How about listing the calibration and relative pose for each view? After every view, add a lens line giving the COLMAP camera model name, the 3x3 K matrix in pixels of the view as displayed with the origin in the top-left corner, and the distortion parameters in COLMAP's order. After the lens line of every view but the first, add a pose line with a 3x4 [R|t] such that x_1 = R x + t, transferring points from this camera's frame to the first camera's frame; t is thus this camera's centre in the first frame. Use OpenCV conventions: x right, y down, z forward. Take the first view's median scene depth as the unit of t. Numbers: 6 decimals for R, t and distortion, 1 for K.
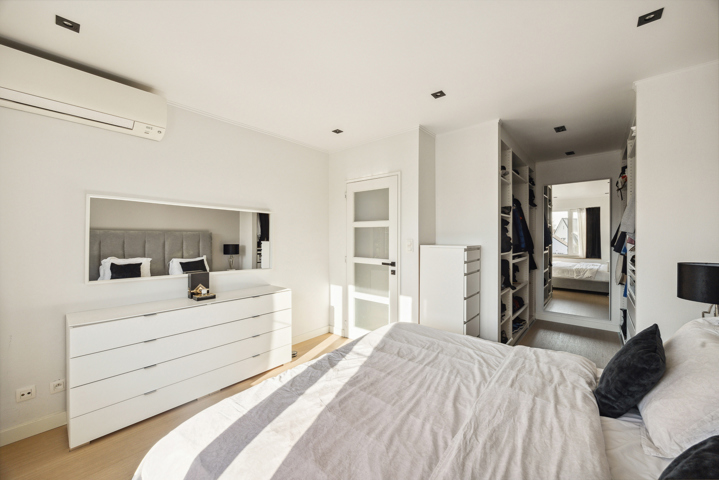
lens RADIAL K [[274.0, 0, 359.9], [0, 274.0, 237.5], [0, 0, 1]] dist [-0.016359, -0.000220]
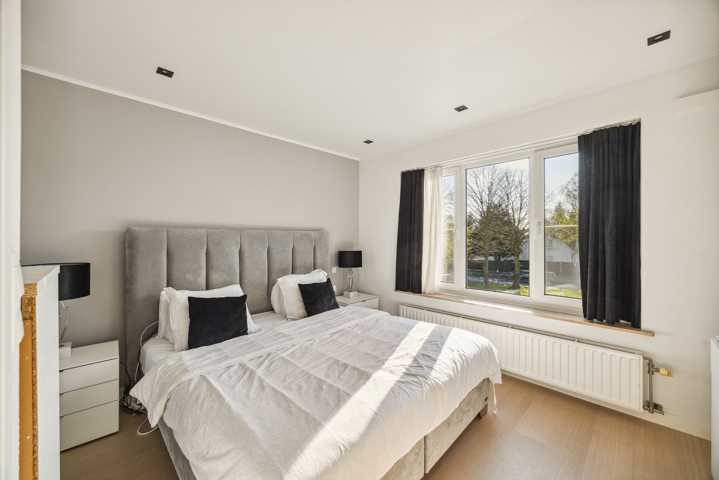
lens RADIAL K [[274.0, 0, 359.0], [0, 274.0, 239.0], [0, 0, 1]] dist [-0.016359, -0.000220]
pose [[-0.996108, -0.000104, 0.088140, 0.019520], [0.000376, 0.999985, 0.005429, -0.002956], [-0.088139, 0.005441, -0.996093, 1.999080]]
